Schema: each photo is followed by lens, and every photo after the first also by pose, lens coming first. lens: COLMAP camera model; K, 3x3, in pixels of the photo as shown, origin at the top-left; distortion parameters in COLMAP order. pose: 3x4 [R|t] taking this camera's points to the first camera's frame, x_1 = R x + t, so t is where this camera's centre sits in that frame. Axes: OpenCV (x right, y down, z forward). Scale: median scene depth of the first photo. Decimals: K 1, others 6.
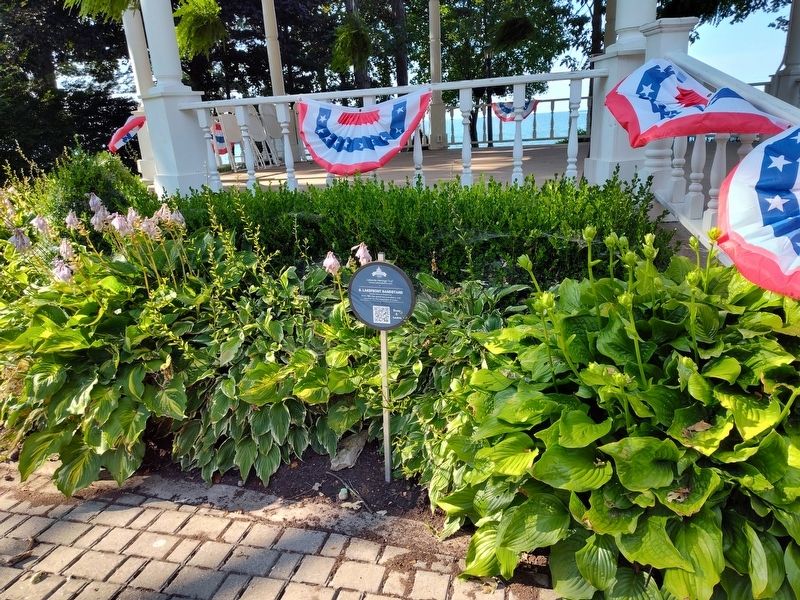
lens RADIAL K [[529.5, 0, 400.0], [0, 529.5, 300.0], [0, 0, 1]] dist [0.000113, -0.000010]
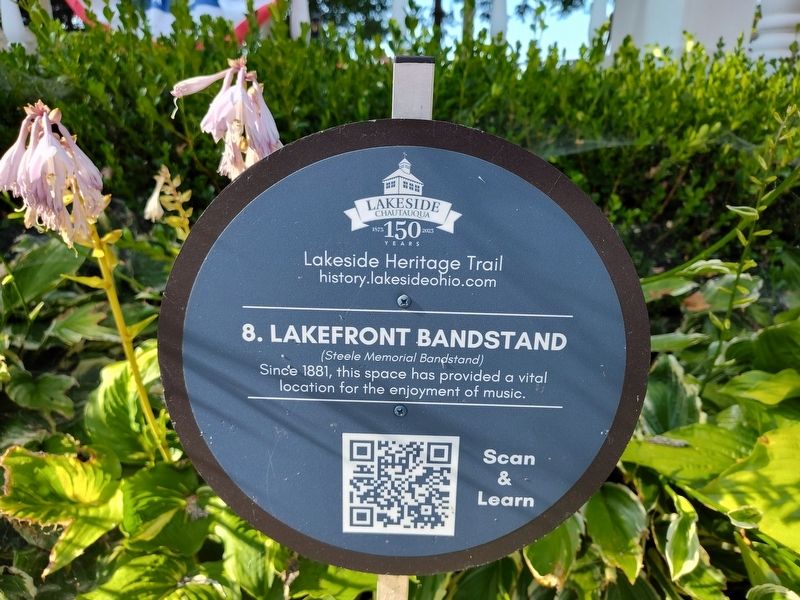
lens RADIAL K [[538.3, 0, 399.7], [0, 538.3, 283.4], [0, 0, 1]] dist [-0.001925, -0.000678]
pose [[0.947421, -0.027982, 0.318765, -0.077457], [0.036514, 0.999116, -0.020821, -0.025945], [-0.317901, 0.031366, 0.947605, 0.794176]]
